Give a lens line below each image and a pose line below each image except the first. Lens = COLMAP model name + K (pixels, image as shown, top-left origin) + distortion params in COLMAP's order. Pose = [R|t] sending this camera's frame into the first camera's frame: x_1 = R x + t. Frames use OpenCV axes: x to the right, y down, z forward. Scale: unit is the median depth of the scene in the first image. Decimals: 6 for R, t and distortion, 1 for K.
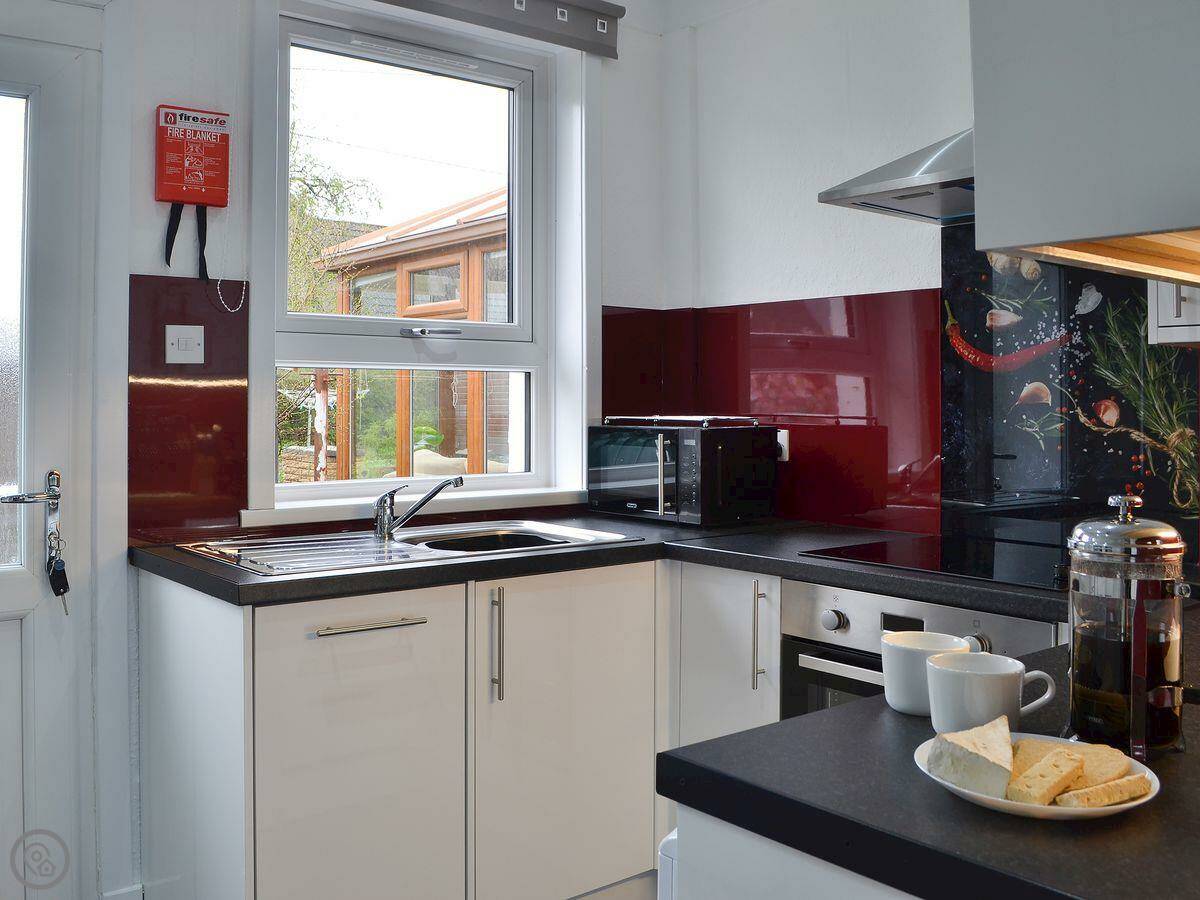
lens RADIAL K [[1131.2, 0, 599.3], [0, 1131.2, 445.2], [0, 0, 1]] dist [-0.060769, 0.000000]
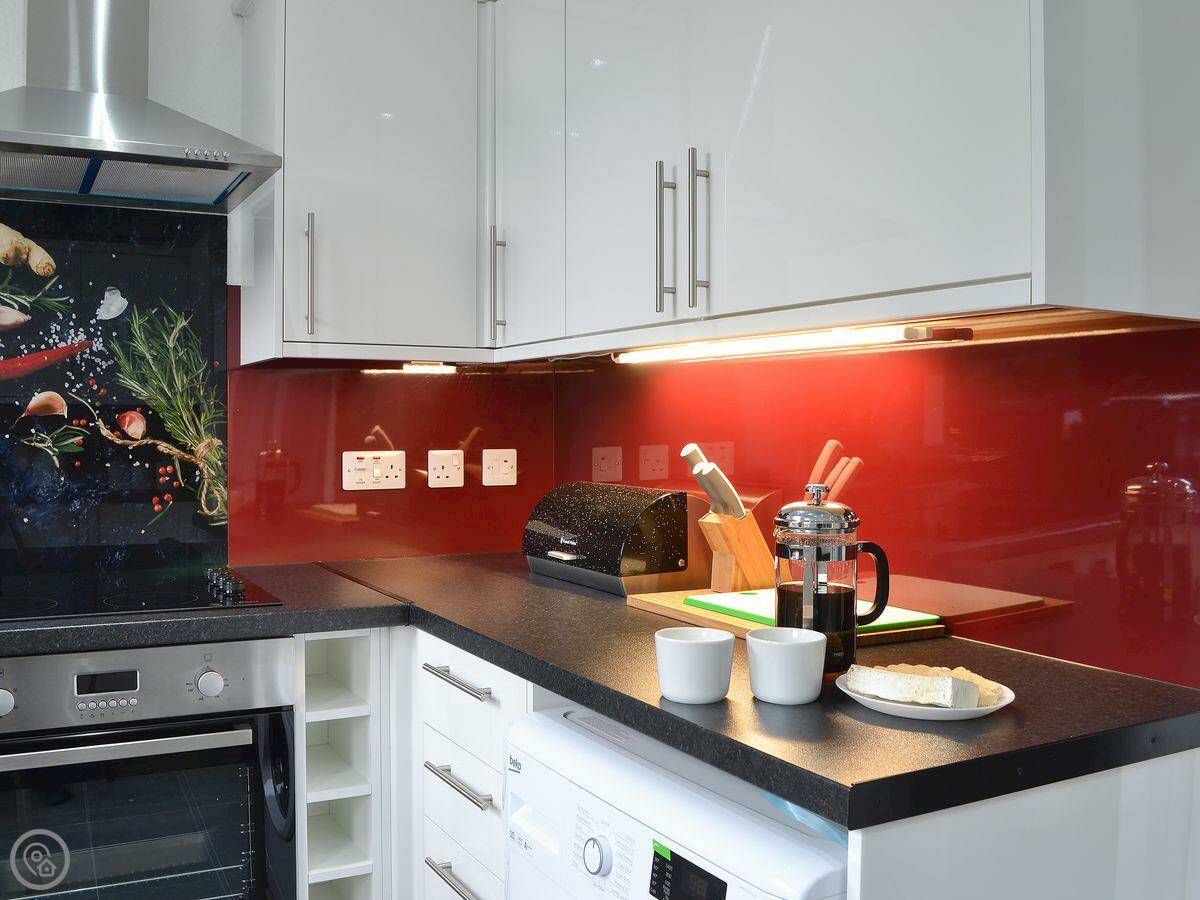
lens RADIAL K [[1131.2, 0, 598.6], [0, 1131.2, 451.2], [0, 0, 1]] dist [-0.060769, 0.000000]
pose [[0.181457, -0.038697, 0.982637, -0.413892], [0.031748, 0.998935, 0.033476, -0.025550], [-0.982886, 0.025122, 0.182492, 0.426201]]
